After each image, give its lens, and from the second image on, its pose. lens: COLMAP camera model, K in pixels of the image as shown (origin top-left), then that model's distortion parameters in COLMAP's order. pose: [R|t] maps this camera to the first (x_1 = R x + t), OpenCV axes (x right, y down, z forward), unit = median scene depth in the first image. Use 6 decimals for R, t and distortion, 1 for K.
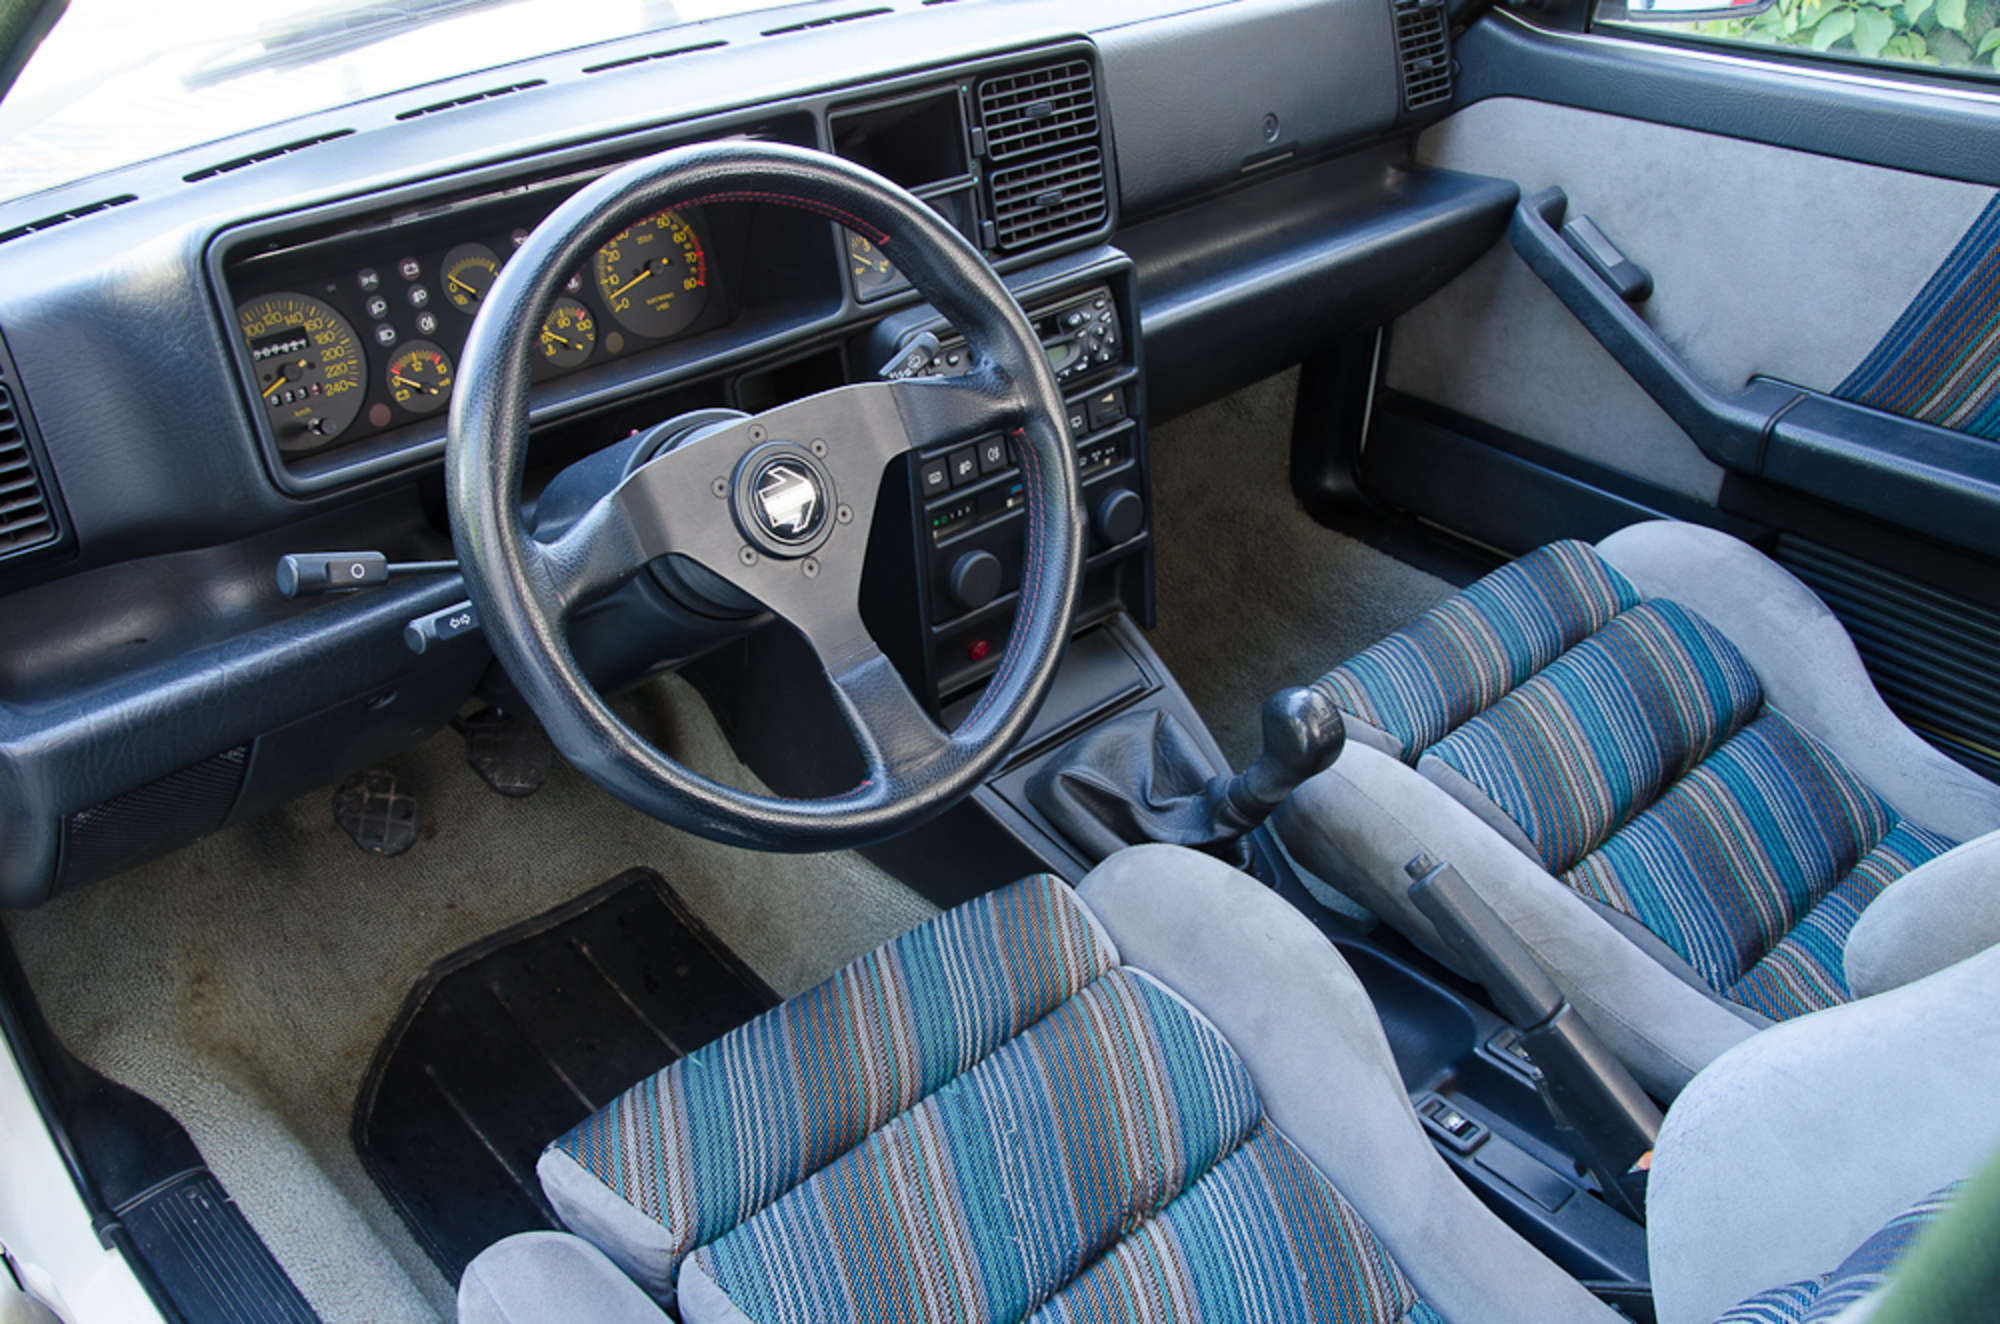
lens RADIAL K [[1849.9, 0, 1000.0], [0, 1849.9, 662.0], [0, 0, 1]] dist [-0.000770, -0.003811]
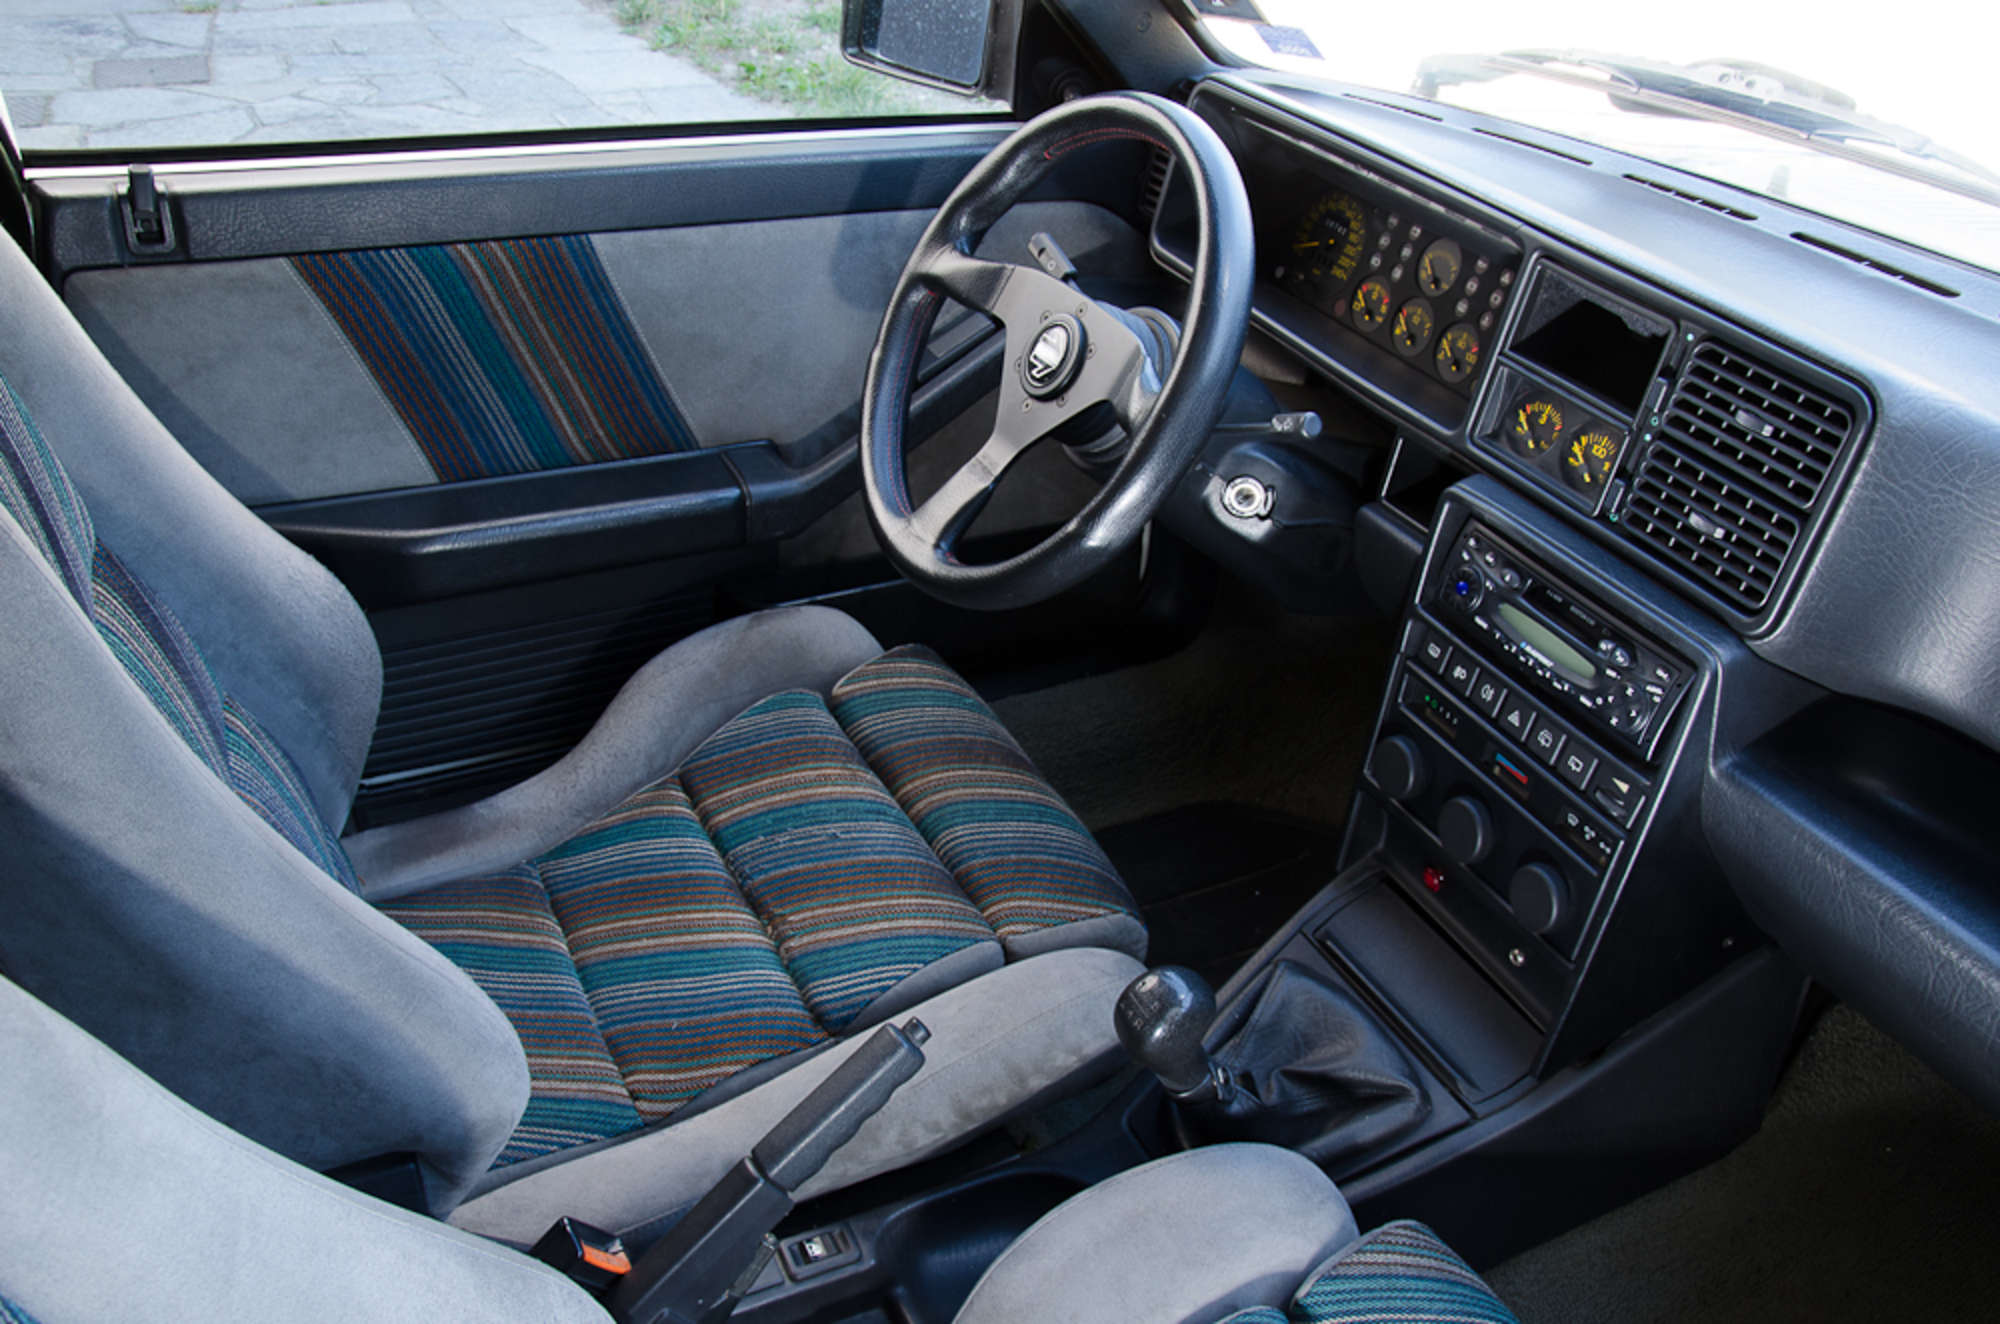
lens RADIAL K [[1742.7, 0, 1000.0], [0, 1742.7, 662.0], [0, 0, 1]] dist [-0.002809, -0.000226]
pose [[-0.296348, 0.488679, -0.820591, 0.866103], [-0.550669, 0.614572, 0.564859, -0.540700], [0.780347, 0.619269, 0.086973, 0.854977]]
